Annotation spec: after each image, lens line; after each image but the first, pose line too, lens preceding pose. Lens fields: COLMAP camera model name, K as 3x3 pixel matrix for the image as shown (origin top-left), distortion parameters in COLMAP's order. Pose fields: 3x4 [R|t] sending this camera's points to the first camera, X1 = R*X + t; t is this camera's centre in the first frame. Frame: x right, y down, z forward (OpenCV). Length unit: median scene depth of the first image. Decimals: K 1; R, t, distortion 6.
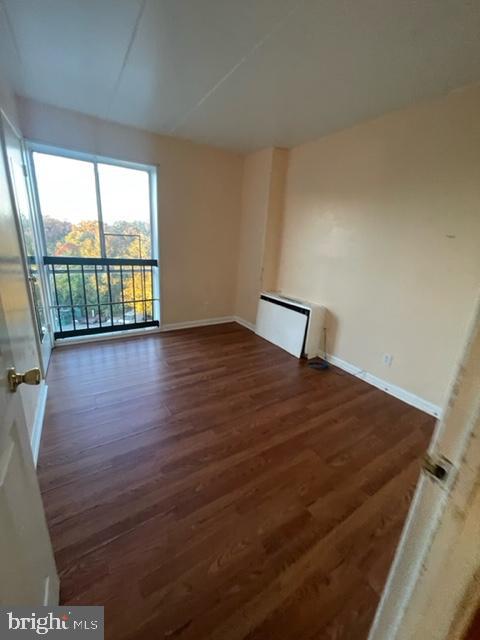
lens RADIAL K [[257.2, 0, 240.0], [0, 257.2, 320.0], [0, 0, 1]] dist [0.000435, -0.000146]
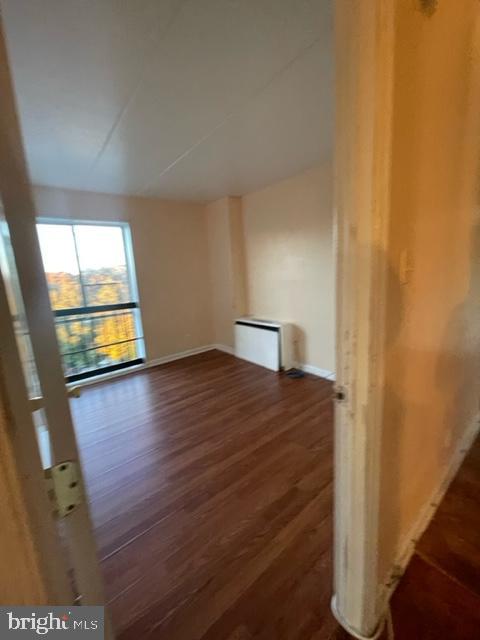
lens RADIAL K [[260.0, 0, 237.2], [0, 260.0, 319.6], [0, 0, 1]] dist [0.002761, 0.000110]
pose [[0.987528, -0.135577, 0.080042, 0.000021], [0.144054, 0.983226, -0.111870, 0.029224], [-0.063533, 0.122005, 0.990494, -0.131593]]
